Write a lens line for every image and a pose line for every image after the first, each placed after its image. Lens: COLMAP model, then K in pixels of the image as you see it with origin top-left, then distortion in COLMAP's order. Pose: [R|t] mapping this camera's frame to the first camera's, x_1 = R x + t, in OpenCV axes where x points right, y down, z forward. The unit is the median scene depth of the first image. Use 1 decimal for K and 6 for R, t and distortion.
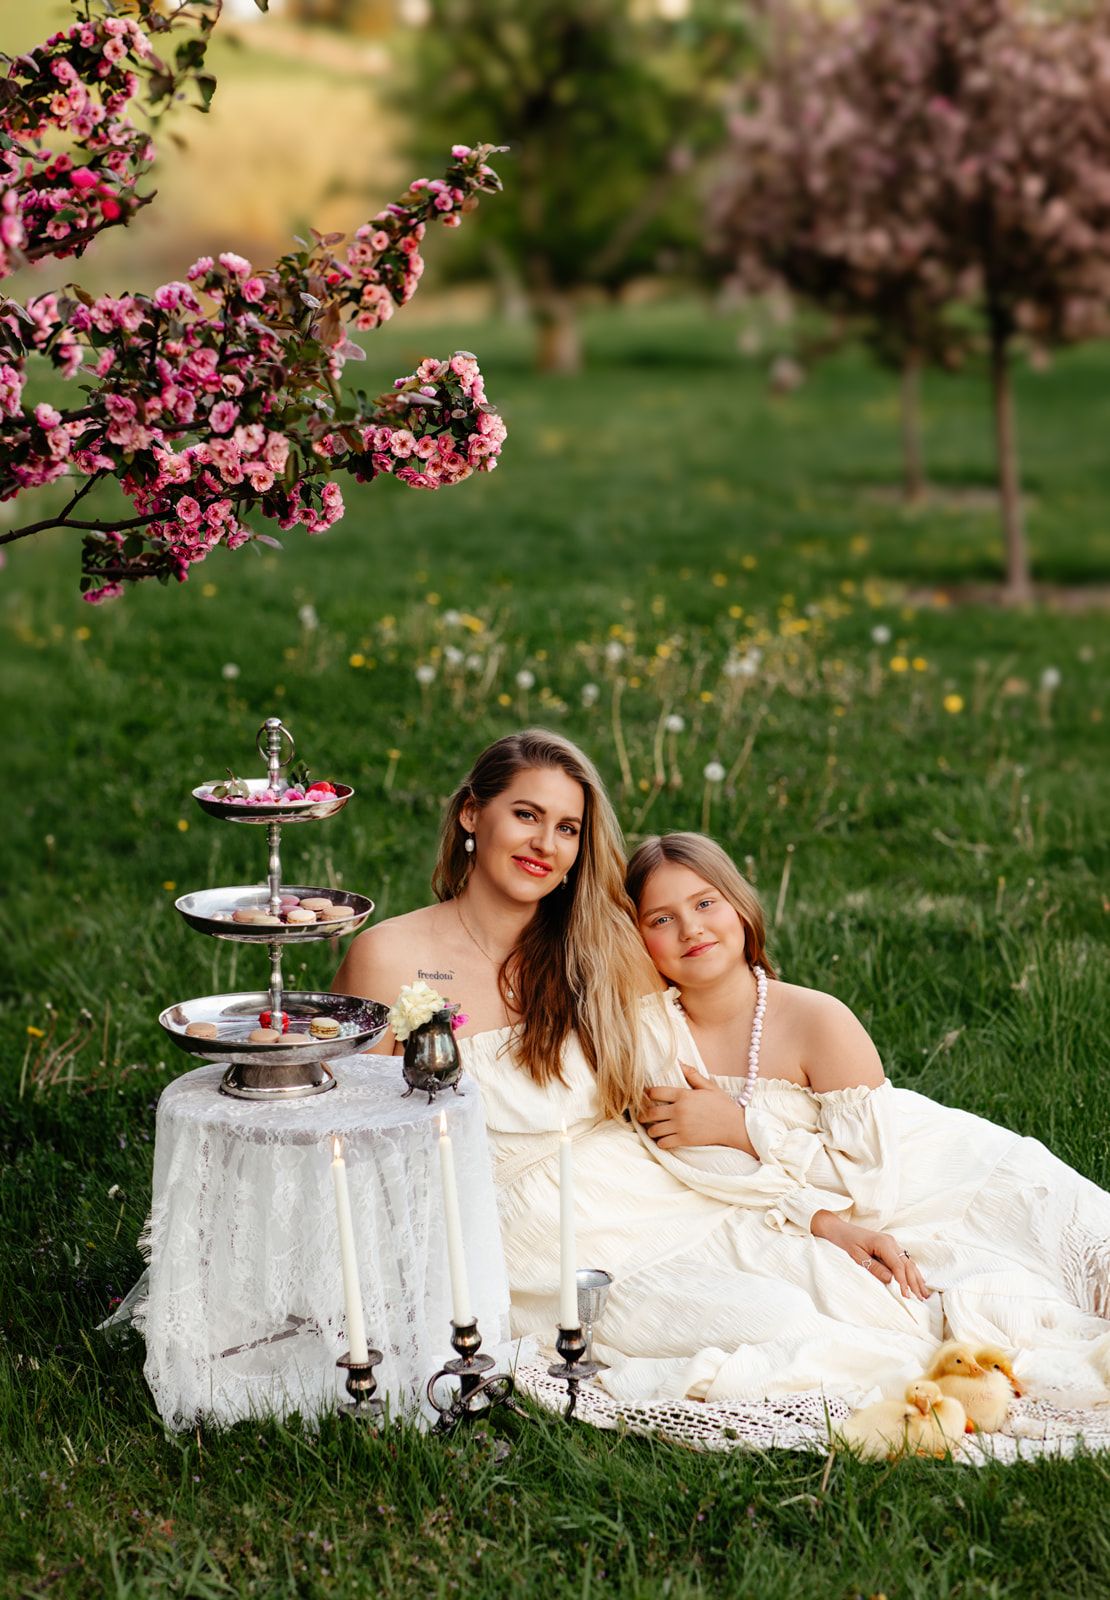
lens RADIAL K [[4071.1, 0, 467.2], [0, 4071.1, 818.7], [0, 0, 1]] dist [0.091510, 0.000000]
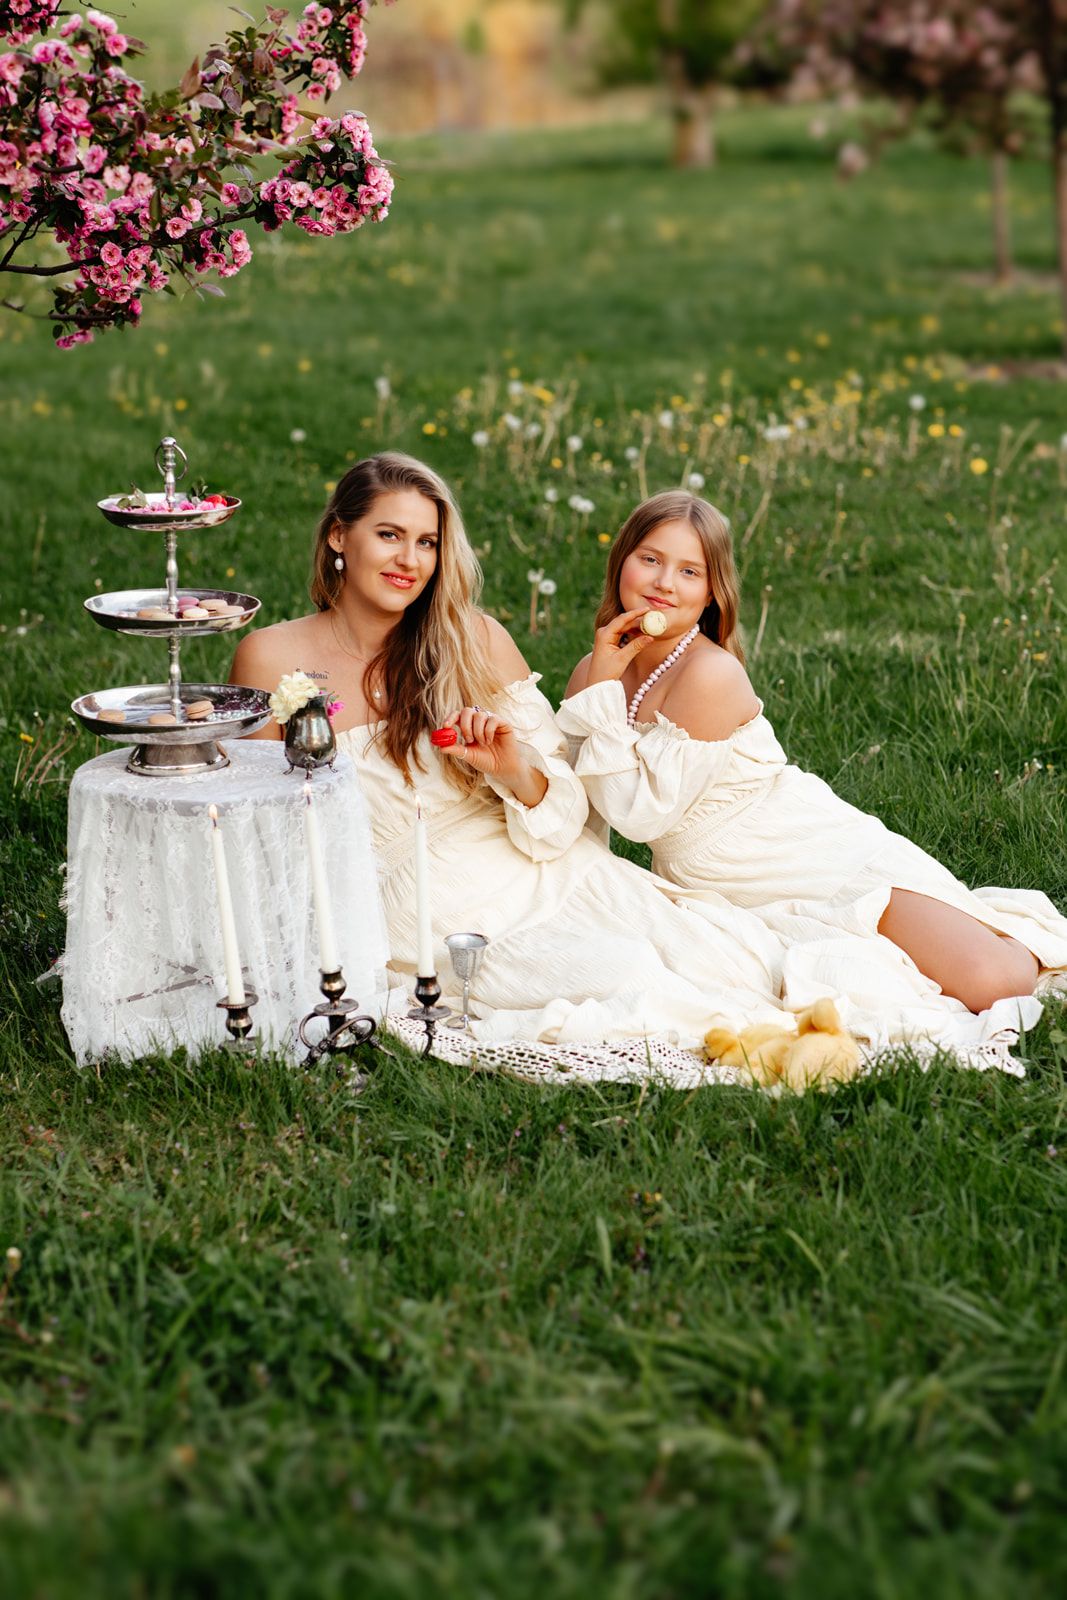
lens RADIAL K [[3923.4, 0, 481.5], [0, 3923.4, 779.2], [0, 0, 1]] dist [0.033809, 0.000000]
pose [[0.999042, 0.004184, -0.043569, 0.081225], [-0.002275, 0.999038, 0.043785, 0.020757], [0.043710, -0.043644, 0.998090, -0.078861]]
